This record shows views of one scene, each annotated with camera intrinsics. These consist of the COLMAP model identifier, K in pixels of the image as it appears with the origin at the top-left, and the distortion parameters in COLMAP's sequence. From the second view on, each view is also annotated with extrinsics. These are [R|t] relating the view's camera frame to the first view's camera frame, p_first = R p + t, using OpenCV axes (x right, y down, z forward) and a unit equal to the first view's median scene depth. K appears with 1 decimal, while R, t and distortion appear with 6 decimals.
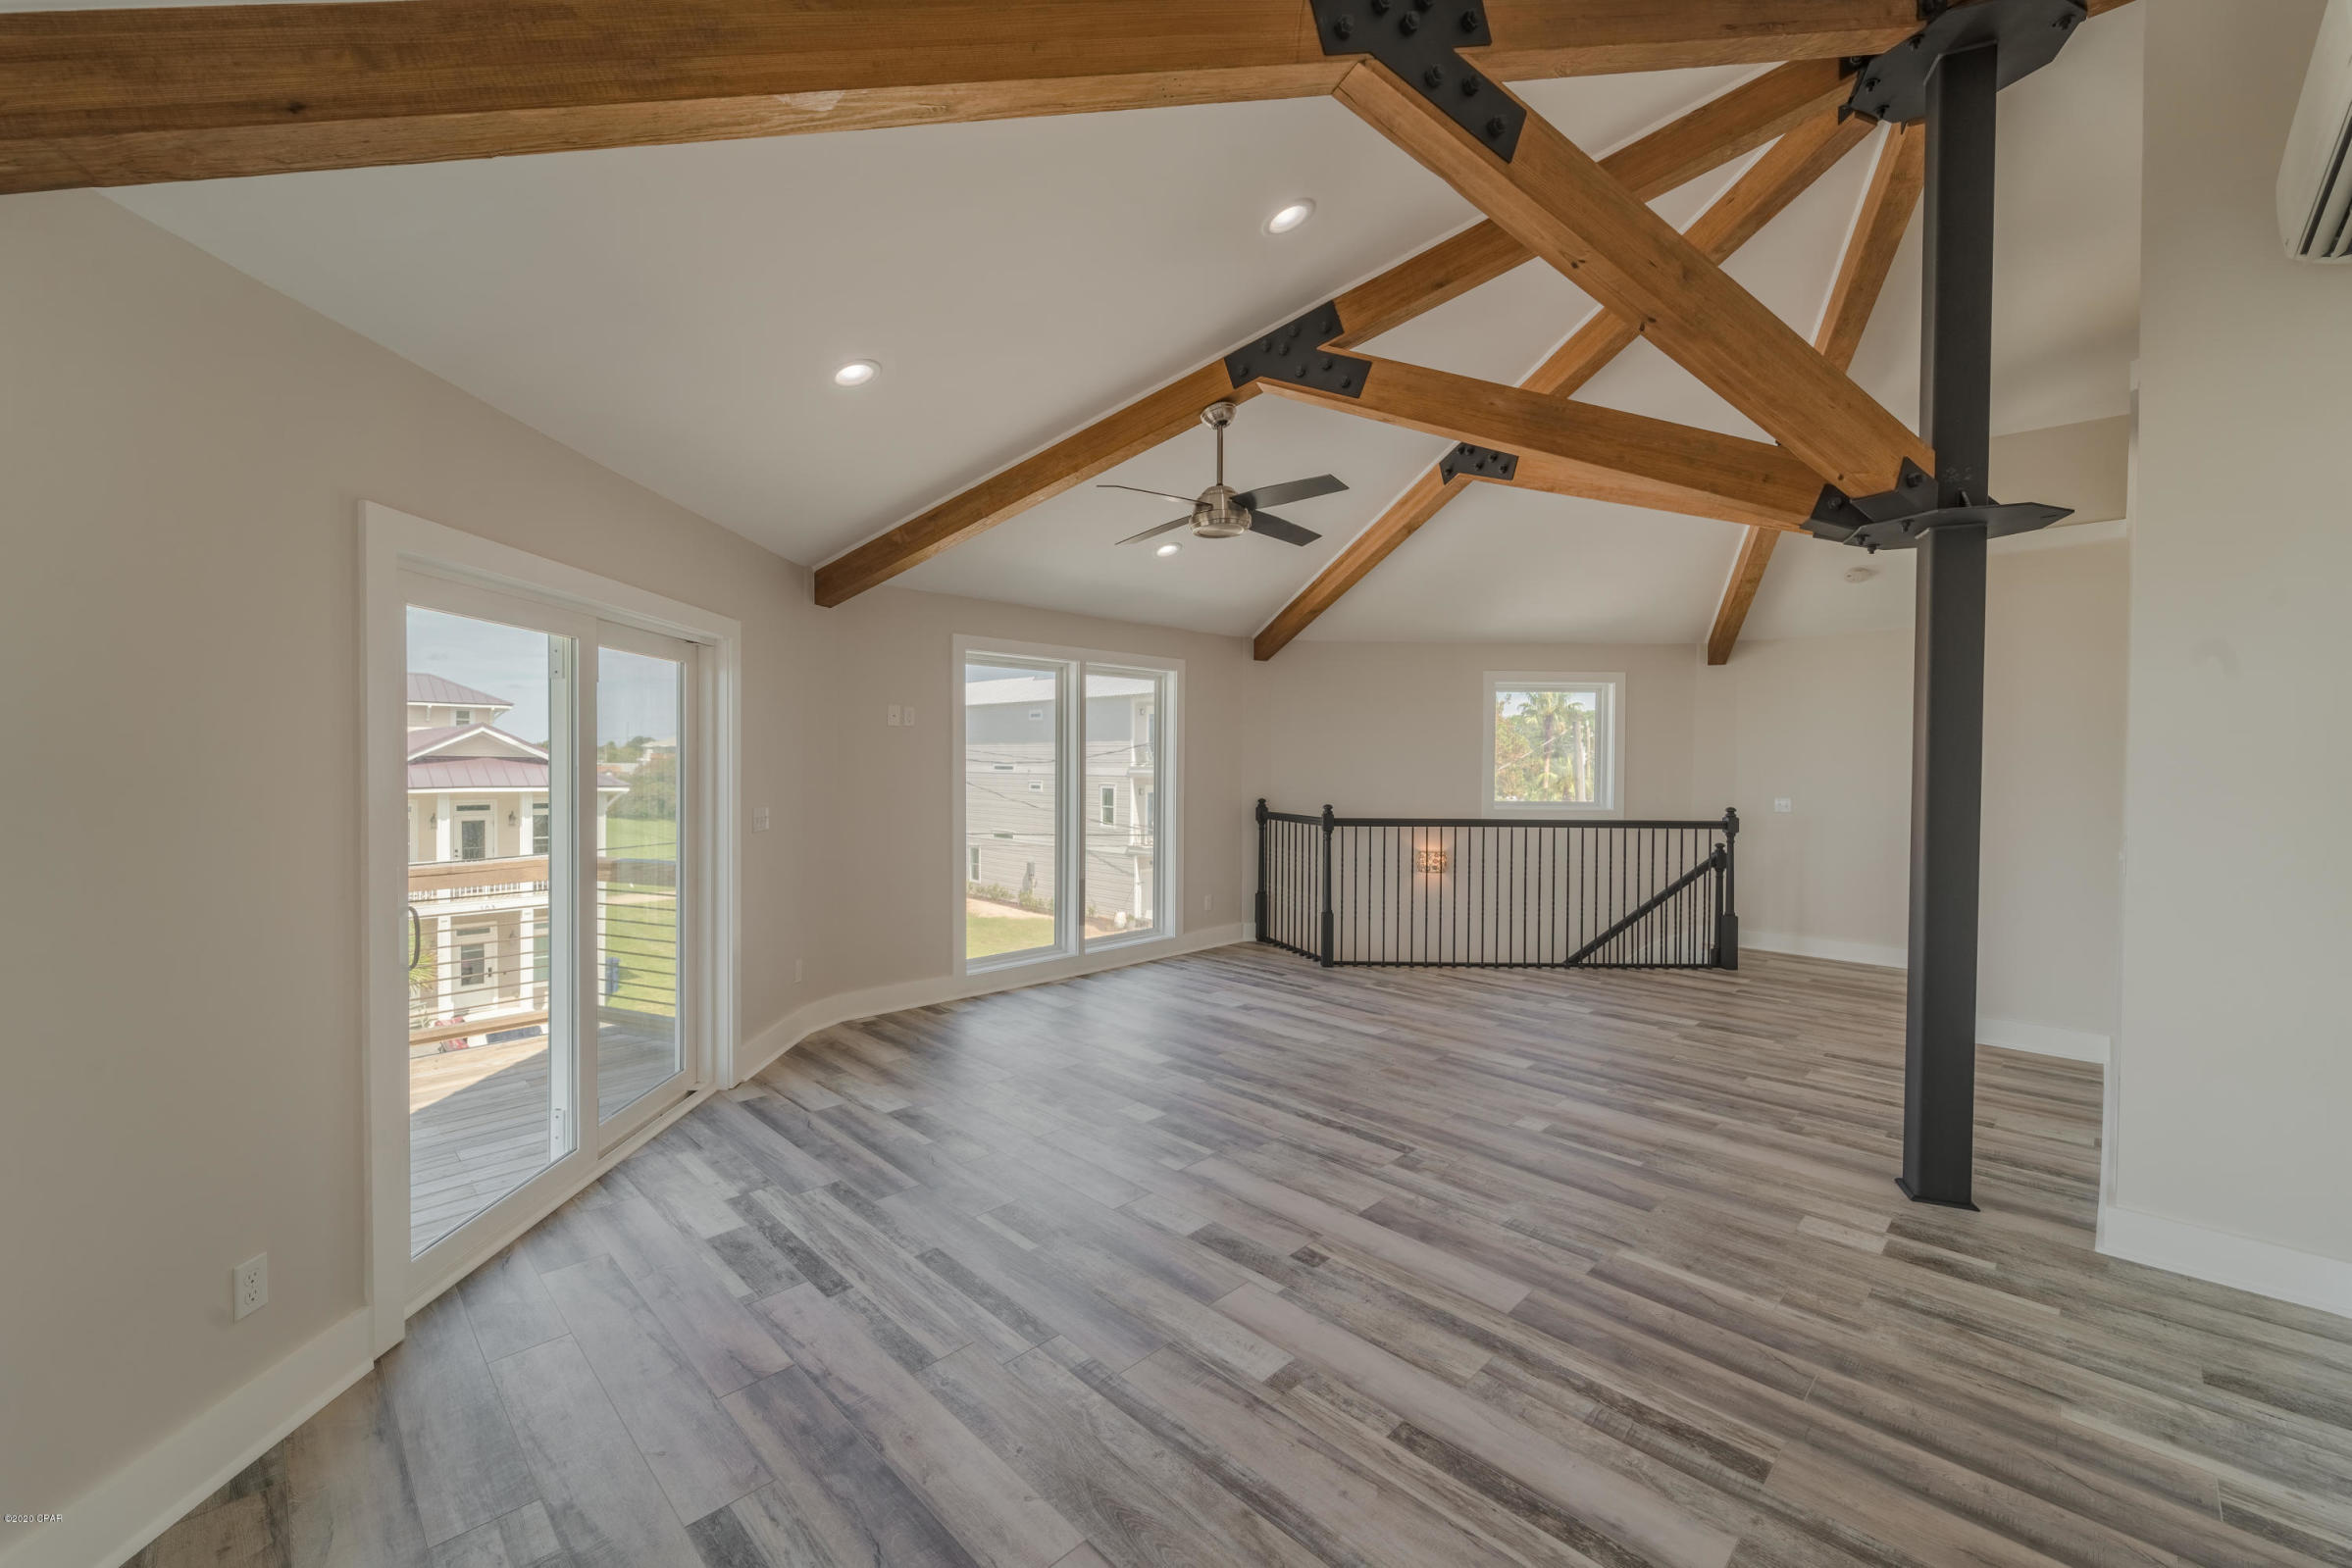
lens RADIAL K [[940.1, 0, 1157.1], [0, 940.1, 779.2], [0, 0, 1]] dist [0.001532, -0.000453]
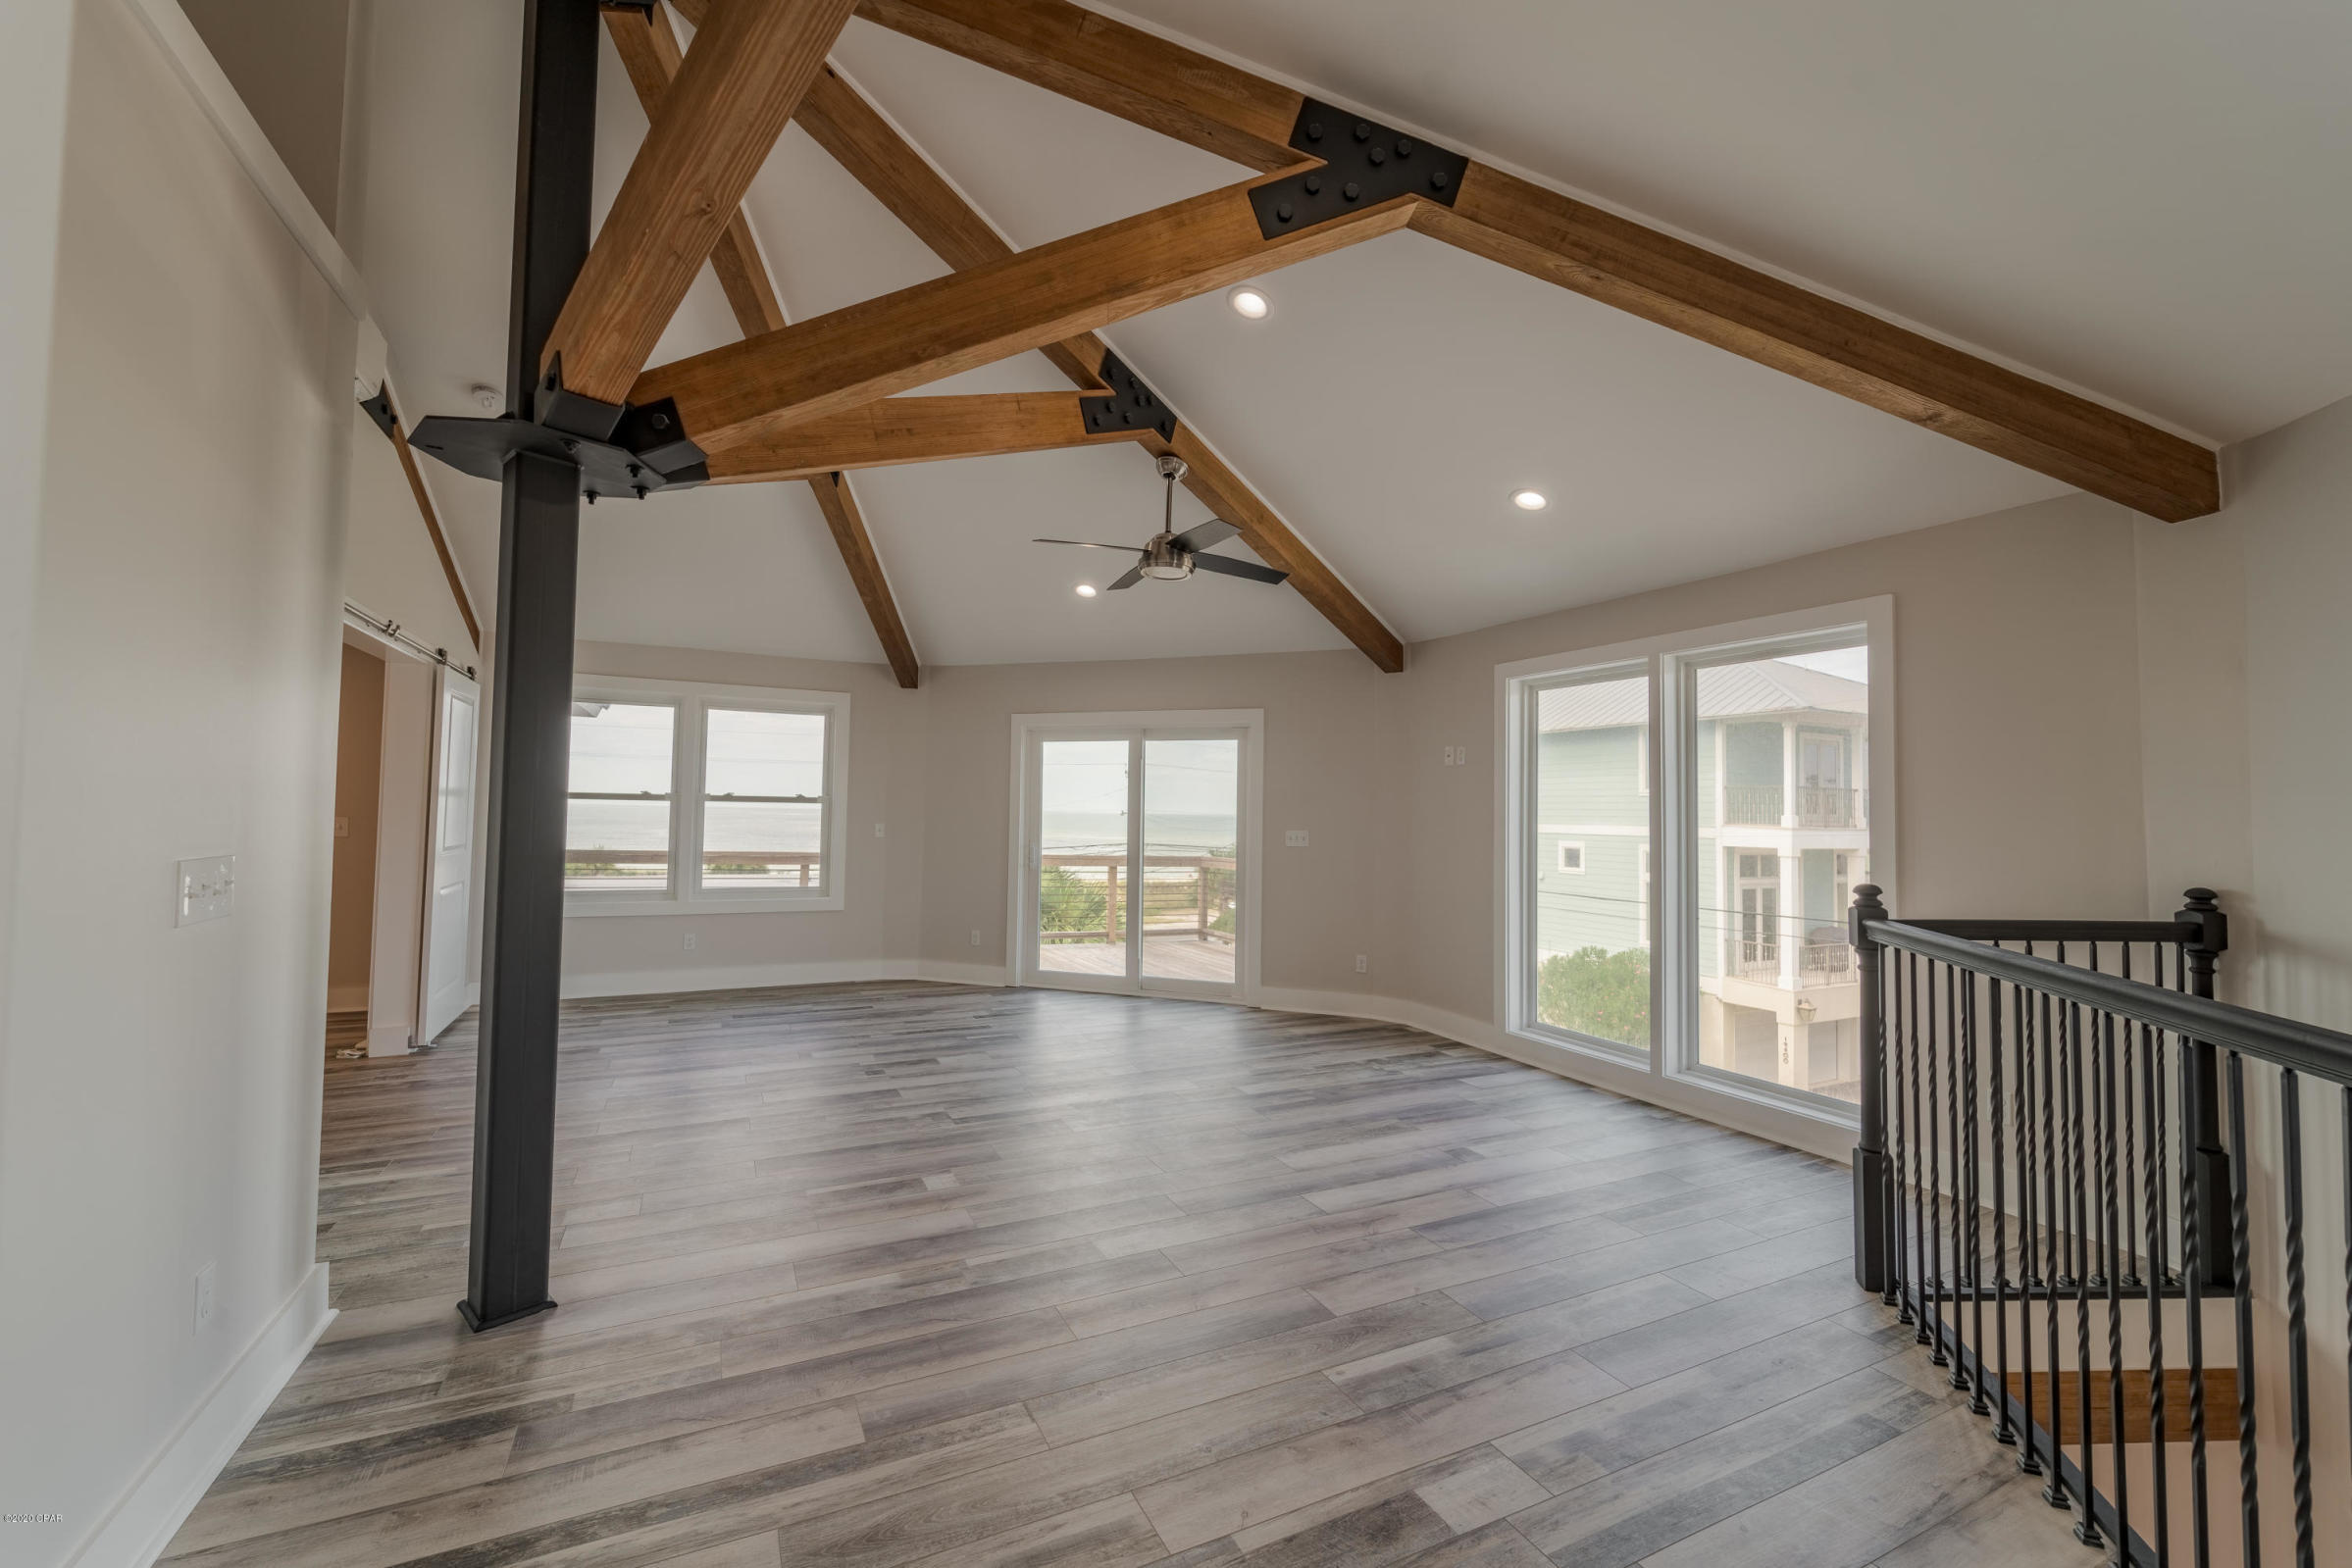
lens RADIAL K [[940.1, 0, 1157.1], [0, 940.1, 779.2], [0, 0, 1]] dist [0.001532, -0.000453]
pose [[-0.322918, -0.046738, -0.945272, 1.088246], [-0.039521, 0.998575, -0.035873, 0.012417], [0.945602, 0.025774, -0.324304, 1.349034]]
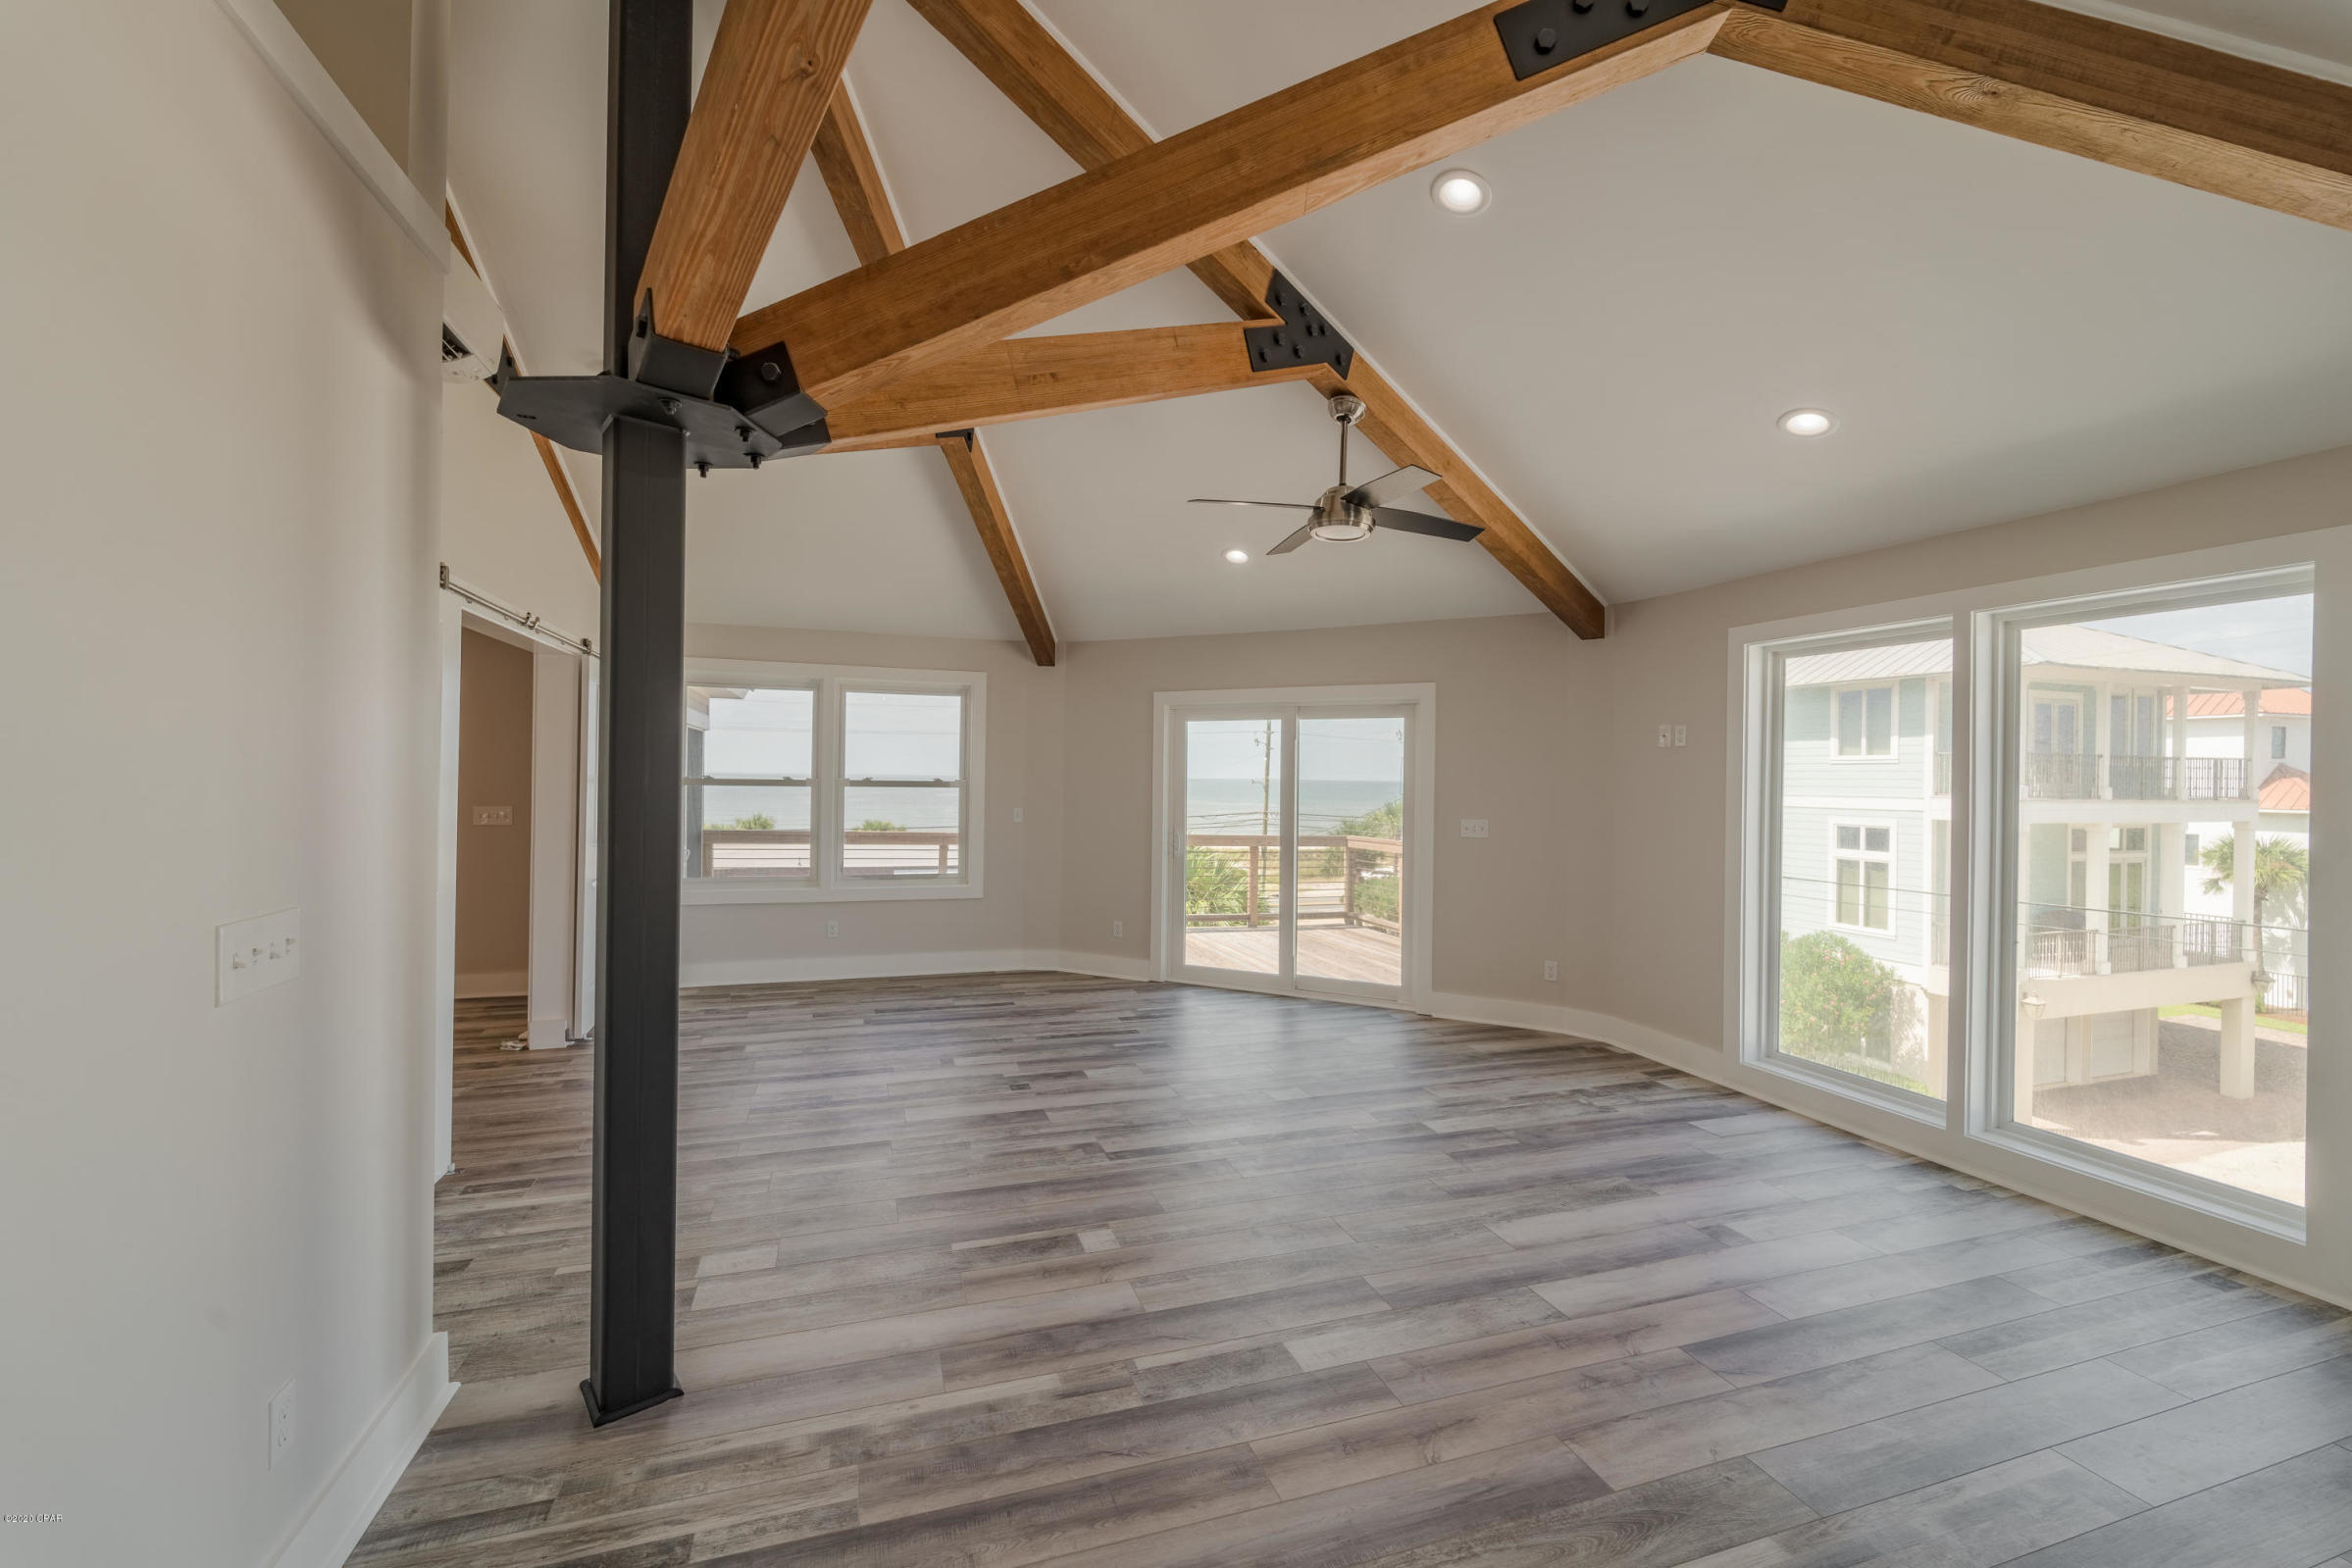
lens RADIAL K [[940.1, 0, 1157.1], [0, 940.1, 779.2], [0, 0, 1]] dist [0.001532, -0.000453]
pose [[-0.446053, -0.011378, -0.894934, 0.987853], [-0.036192, 0.999331, 0.005334, -0.017256], [0.894274, 0.034768, -0.446166, 1.264181]]
